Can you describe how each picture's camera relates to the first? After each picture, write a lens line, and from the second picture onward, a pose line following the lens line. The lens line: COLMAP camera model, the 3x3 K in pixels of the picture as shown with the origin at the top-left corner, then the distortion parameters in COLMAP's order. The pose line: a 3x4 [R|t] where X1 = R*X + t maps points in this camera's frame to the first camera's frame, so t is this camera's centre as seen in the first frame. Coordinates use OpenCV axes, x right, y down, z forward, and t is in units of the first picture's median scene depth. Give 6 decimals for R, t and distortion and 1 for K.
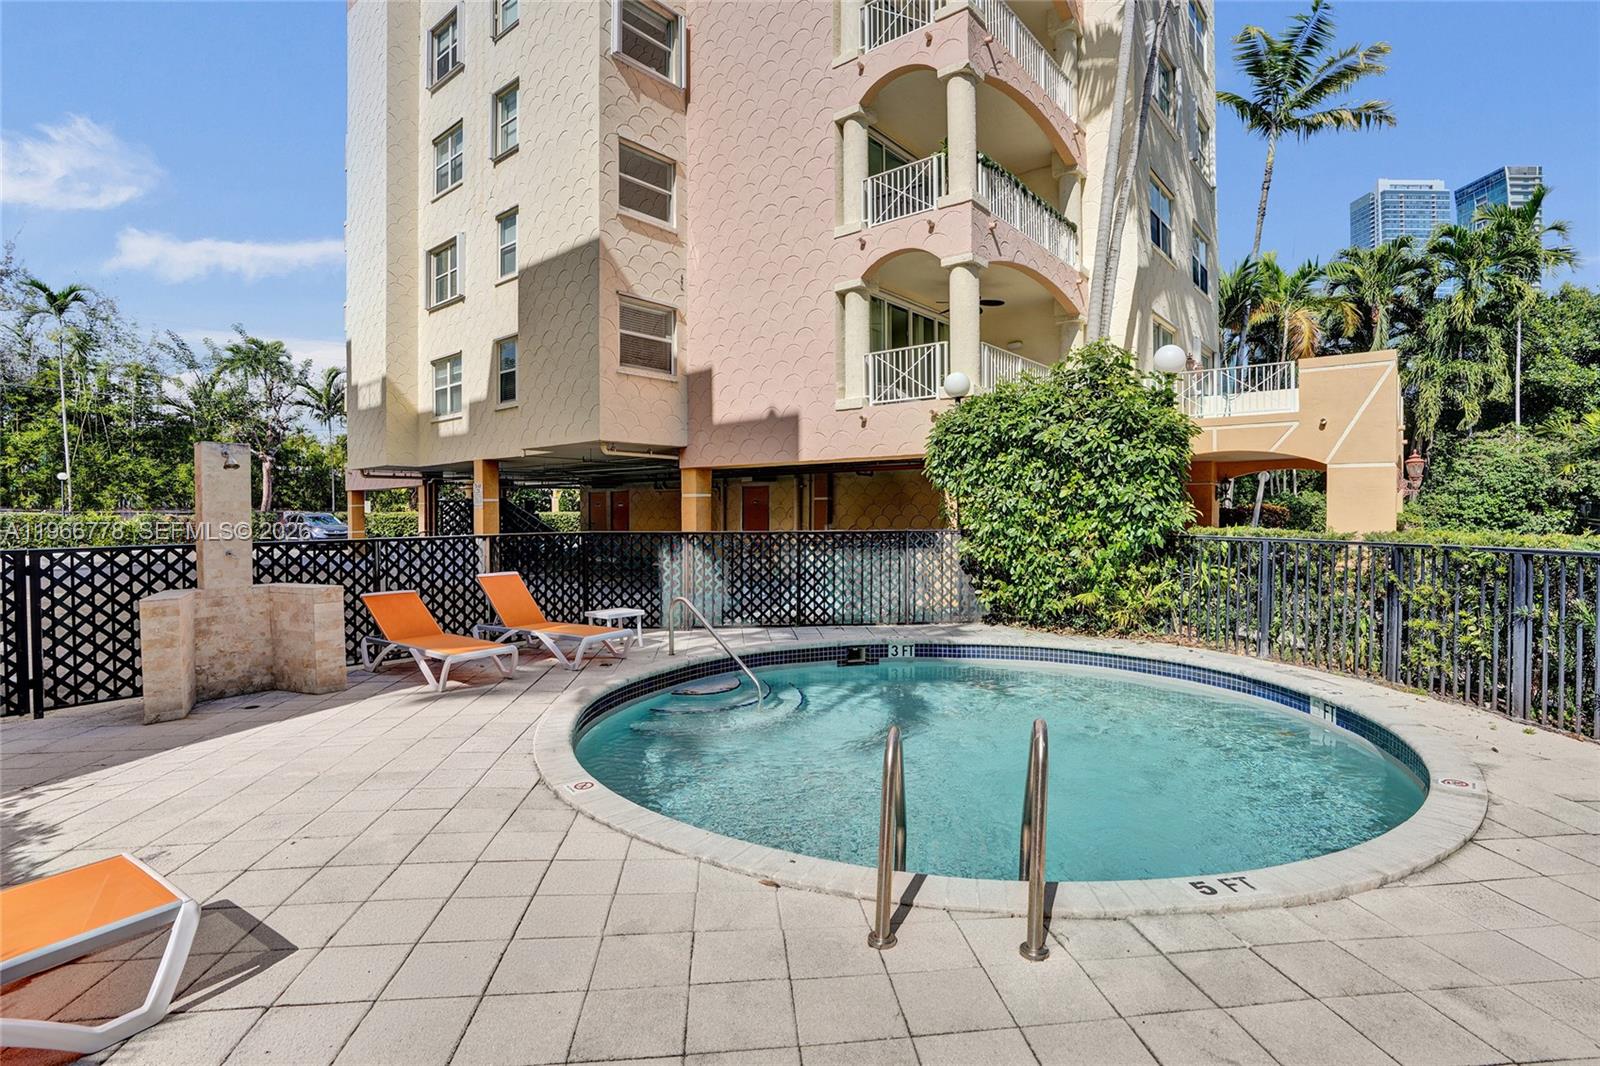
lens RADIAL K [[772.6, 0, 835.9], [0, 772.6, 532.2], [0, 0, 1]] dist [-0.033503, 0.000475]
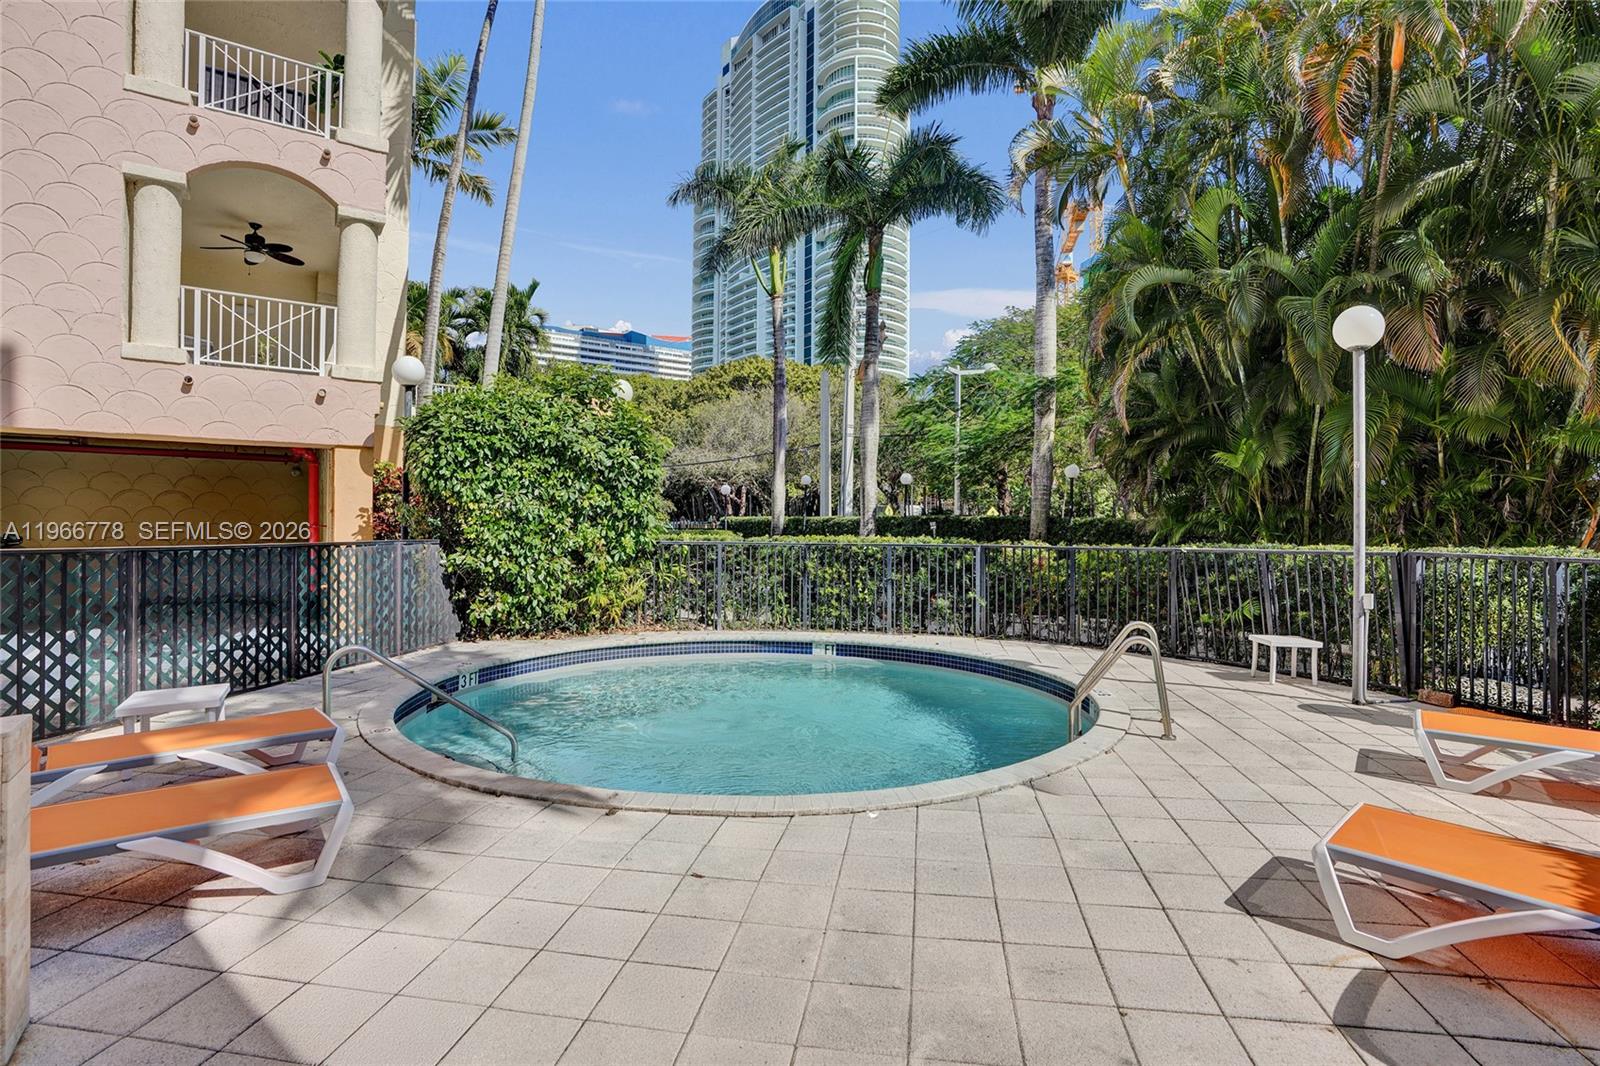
lens RADIAL K [[763.1, 0, 805.9], [0, 763.1, 520.1], [0, 0, 1]] dist [-0.008551, 0.000040]
pose [[0.288114, 0.012610, 0.957513, -0.484159], [0.010483, 0.999812, -0.016322, -0.005413], [-0.957539, 0.014740, 0.287928, 0.303828]]
